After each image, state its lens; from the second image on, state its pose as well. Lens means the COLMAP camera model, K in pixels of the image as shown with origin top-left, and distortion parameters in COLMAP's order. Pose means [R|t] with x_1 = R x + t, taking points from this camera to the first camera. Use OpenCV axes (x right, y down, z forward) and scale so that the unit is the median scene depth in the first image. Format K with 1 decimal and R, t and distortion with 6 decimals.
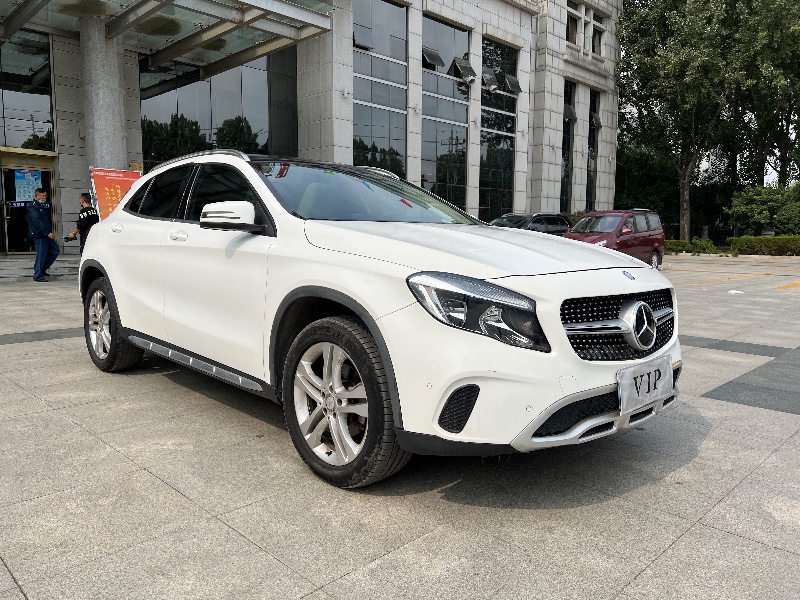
lens RADIAL K [[601.5, 0, 418.5], [0, 601.5, 308.9], [0, 0, 1]] dist [0.039174, -0.044664]
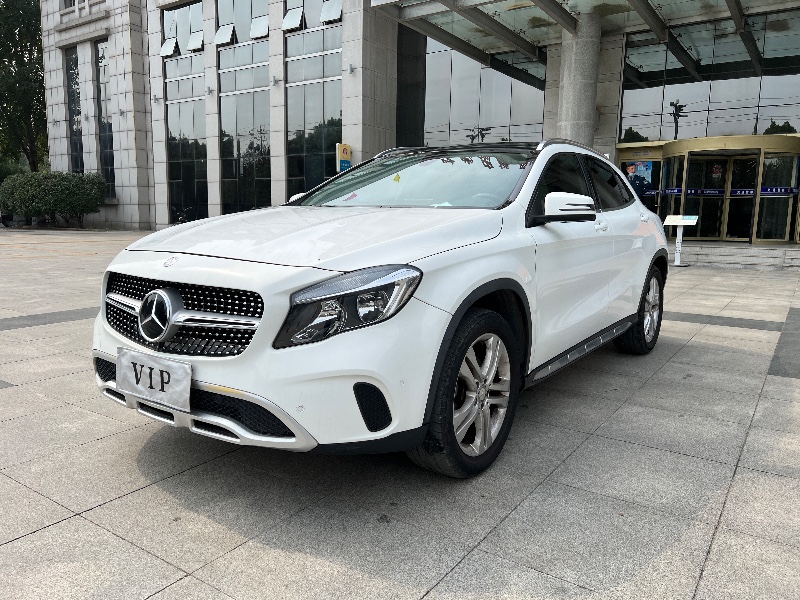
lens RADIAL K [[601.5, 0, 381.8], [0, 601.5, 328.0], [0, 0, 1]] dist [0.039174, -0.044664]
pose [[0.154593, 0.172462, -0.972809, 0.199534], [-0.126319, 0.980015, 0.153666, -0.020679], [0.979870, 0.099128, 0.173289, 0.179634]]
